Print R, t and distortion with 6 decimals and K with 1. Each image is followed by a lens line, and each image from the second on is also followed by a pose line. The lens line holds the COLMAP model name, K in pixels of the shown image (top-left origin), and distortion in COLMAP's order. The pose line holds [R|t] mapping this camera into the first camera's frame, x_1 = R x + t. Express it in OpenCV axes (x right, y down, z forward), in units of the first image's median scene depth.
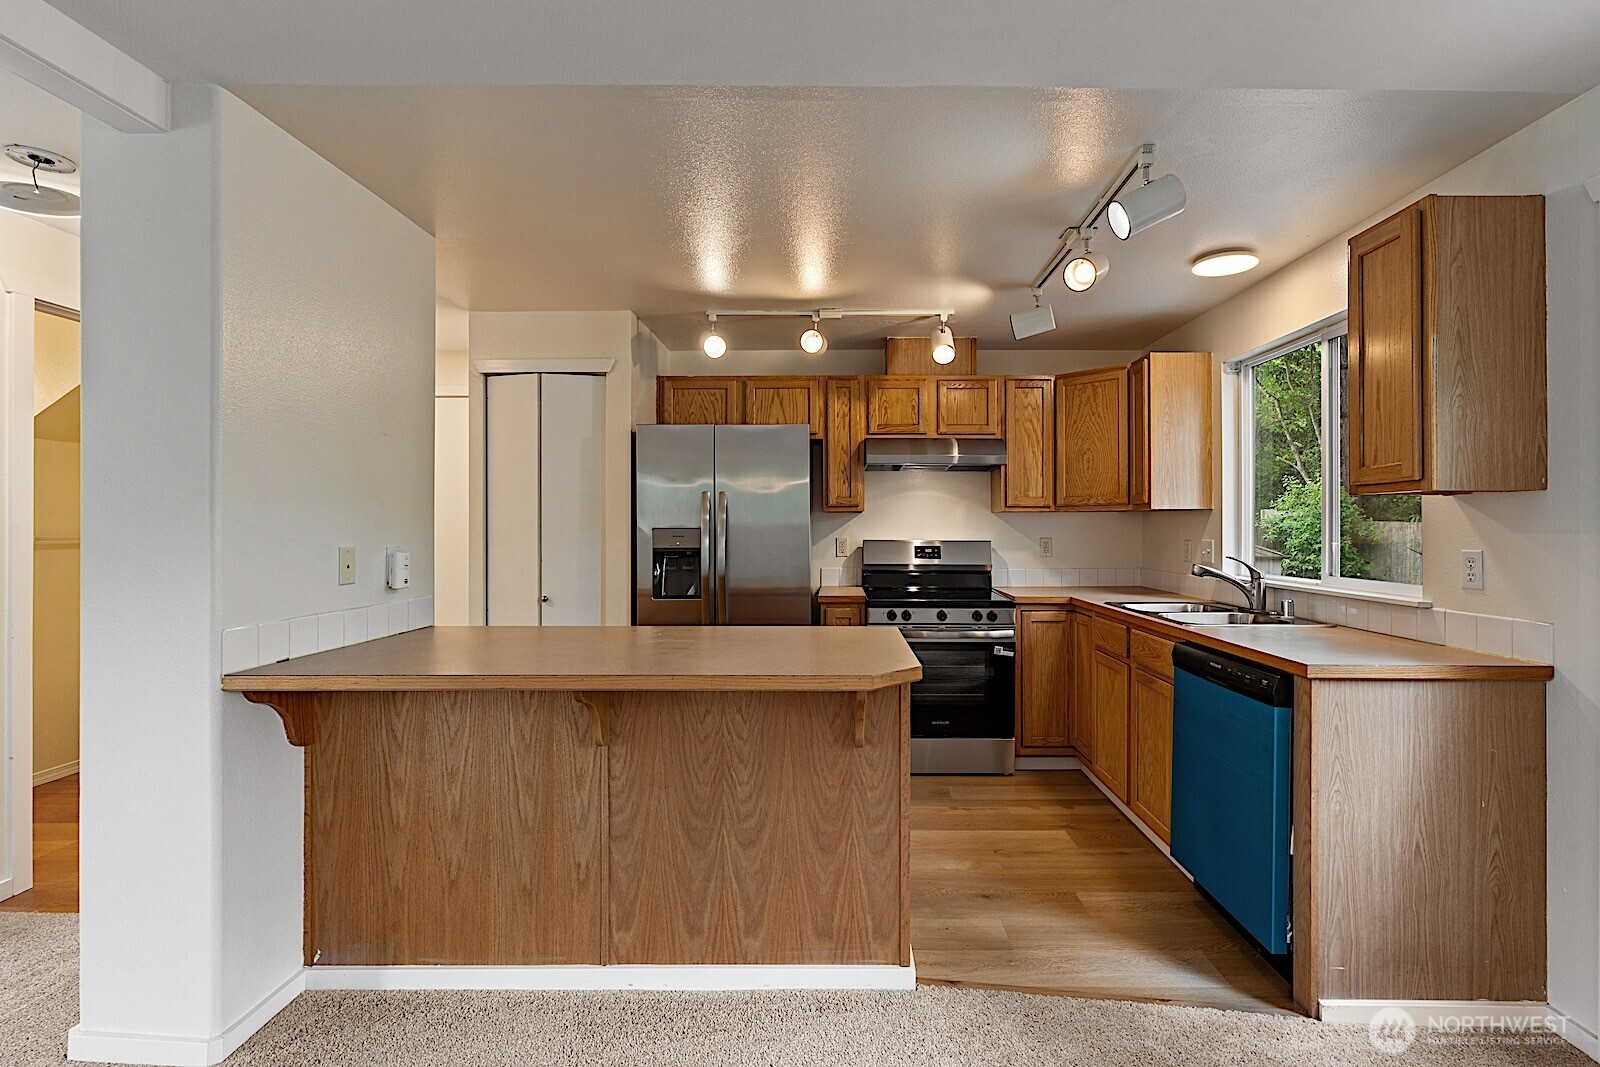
lens RADIAL K [[724.8, 0, 826.0], [0, 724.8, 527.5], [0, 0, 1]] dist [-0.012912, -0.000872]
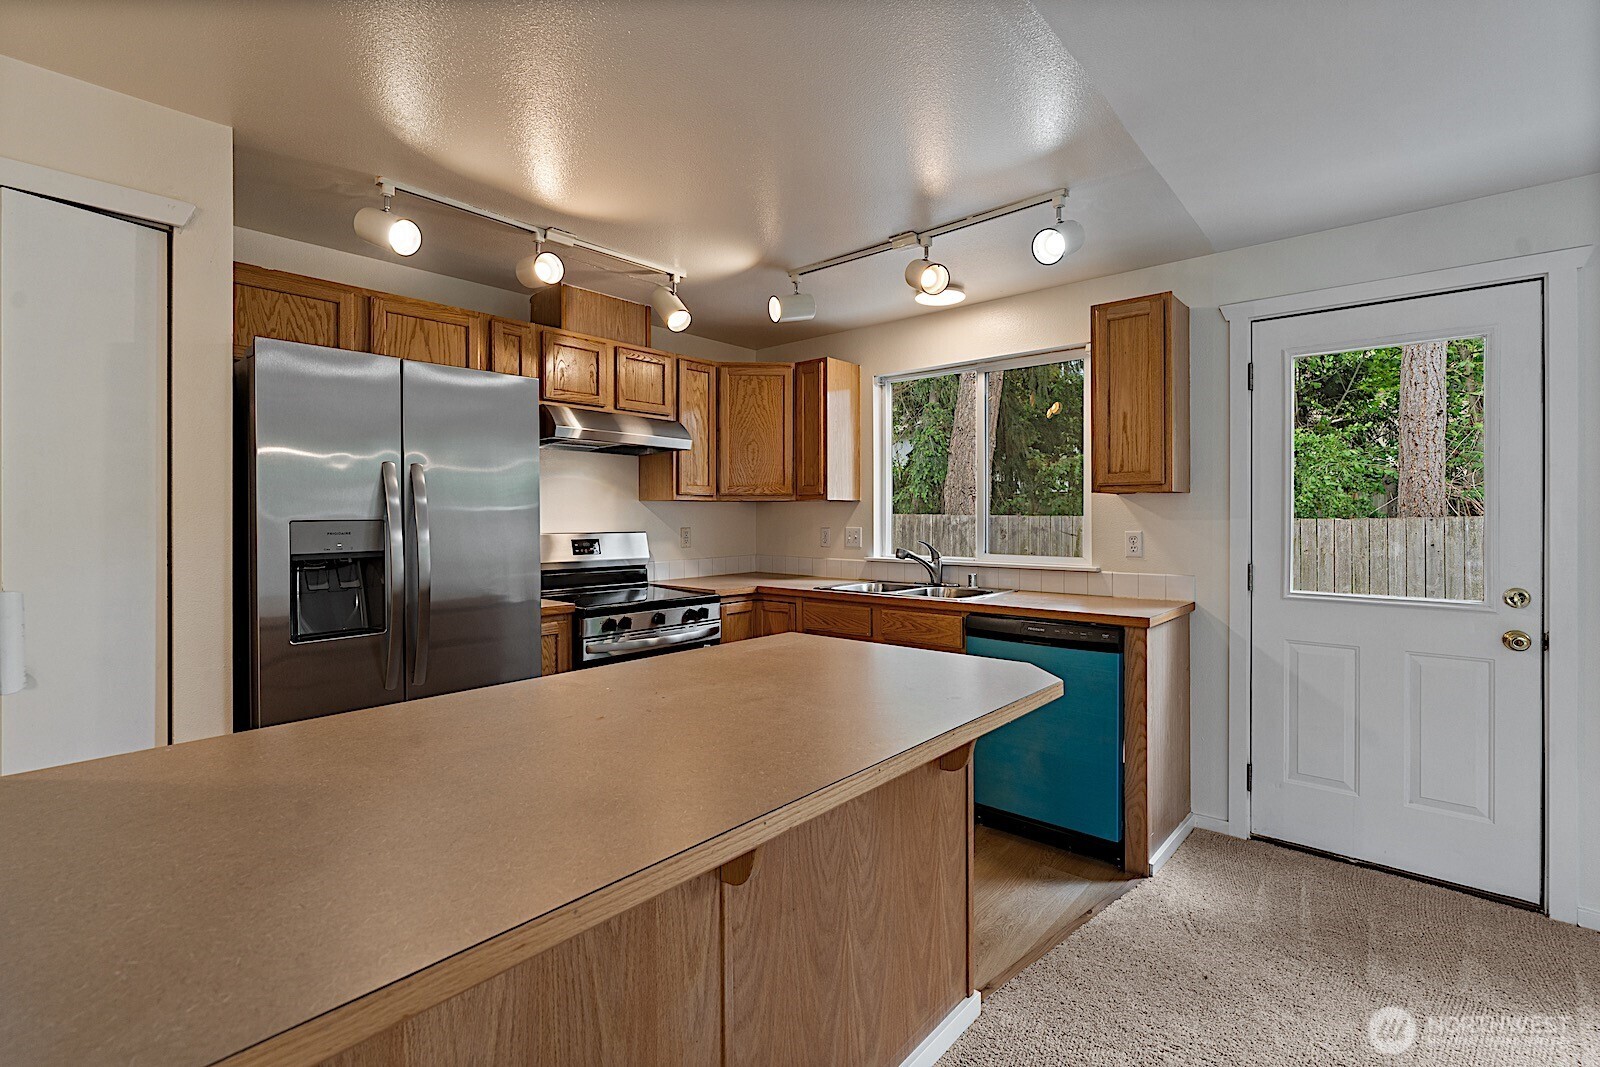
lens RADIAL K [[724.8, 0, 795.3], [0, 724.8, 516.7], [0, 0, 1]] dist [-0.012912, -0.000872]
pose [[0.652522, -0.003317, 0.757763, -0.409764], [0.003571, 0.999993, 0.001302, -0.001719], [-0.757762, 0.001857, 0.652529, 0.319142]]
